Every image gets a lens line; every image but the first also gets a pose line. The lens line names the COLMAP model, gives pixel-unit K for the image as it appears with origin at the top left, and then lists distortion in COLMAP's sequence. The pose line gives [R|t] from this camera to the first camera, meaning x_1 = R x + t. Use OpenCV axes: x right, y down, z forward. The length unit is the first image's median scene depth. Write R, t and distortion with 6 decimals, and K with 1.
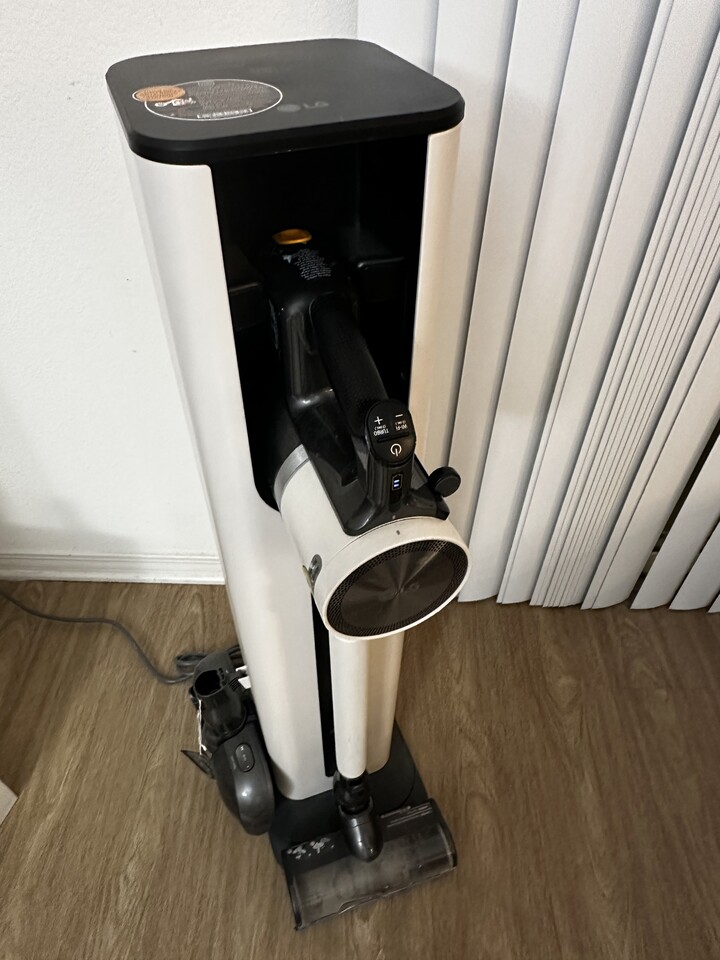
lens RADIAL K [[634.2, 0, 330.7], [0, 634.2, 482.4], [0, 0, 1]] dist [-0.010649, 0.001532]
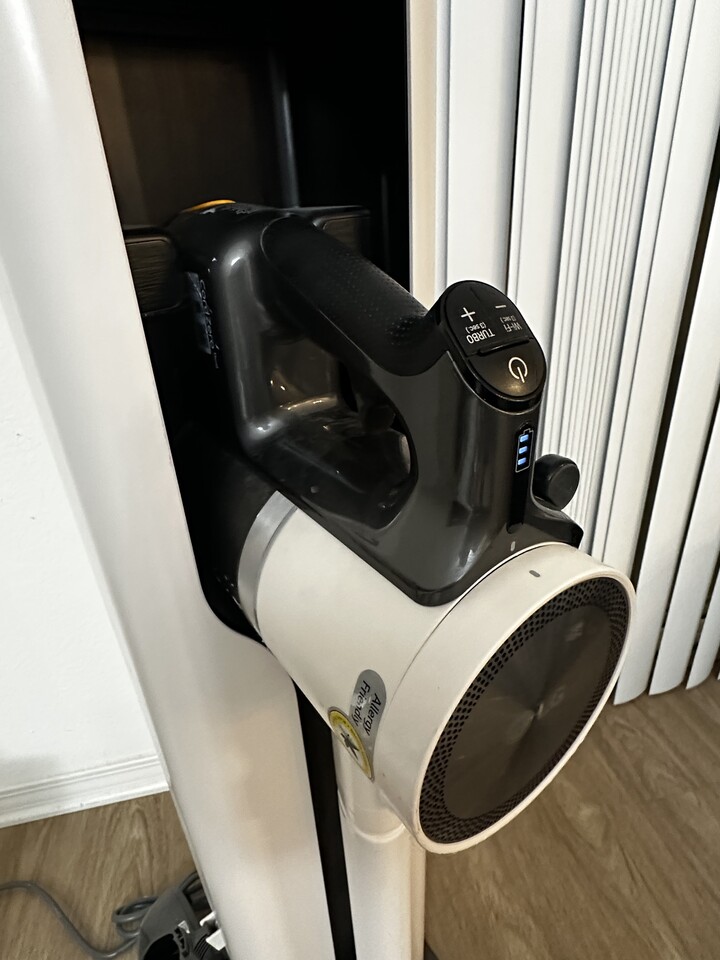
lens RADIAL K [[523.0, 0, 324.5], [0, 523.0, 471.9], [0, 0, 1]] dist [-0.010557, 0.000871]
pose [[0.971243, -0.152417, 0.182911, -0.036809], [0.204713, 0.926865, -0.314666, 0.034991], [-0.121573, 0.343061, 0.931412, 0.225713]]
